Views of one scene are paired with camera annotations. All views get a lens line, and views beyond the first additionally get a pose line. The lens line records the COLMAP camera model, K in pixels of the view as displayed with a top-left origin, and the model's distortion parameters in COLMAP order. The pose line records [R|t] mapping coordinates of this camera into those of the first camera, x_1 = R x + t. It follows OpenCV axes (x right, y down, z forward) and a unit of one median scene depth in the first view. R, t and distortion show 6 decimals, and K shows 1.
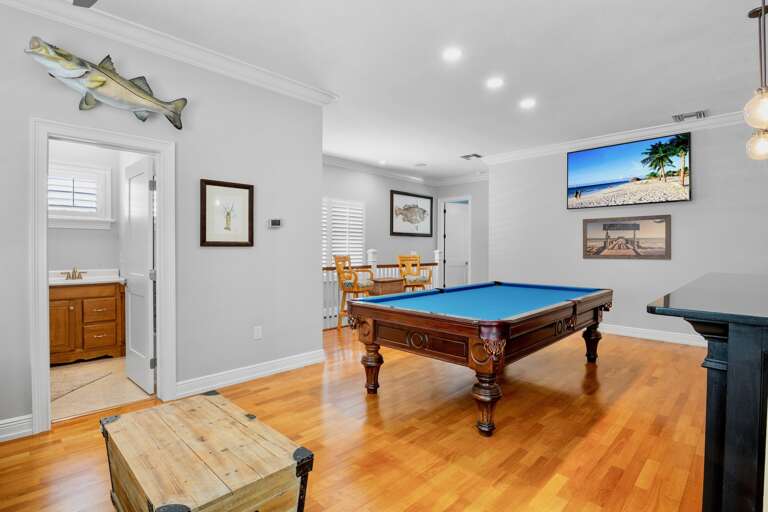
lens RADIAL K [[377.5, 0, 377.0], [0, 377.5, 255.7], [0, 0, 1]] dist [-0.024673, 0.000374]
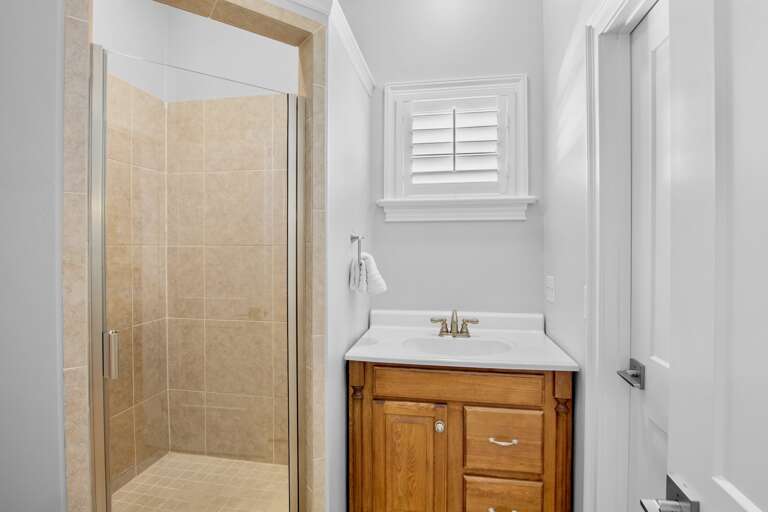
lens RADIAL K [[377.5, 0, 379.2], [0, 377.5, 250.7], [0, 0, 1]] dist [-0.024673, 0.000374]
pose [[0.579936, 0.006533, -0.814636, -0.506080], [-0.003137, 0.999978, 0.005786, -0.040559], [0.814656, -0.000799, 0.579944, 0.672433]]
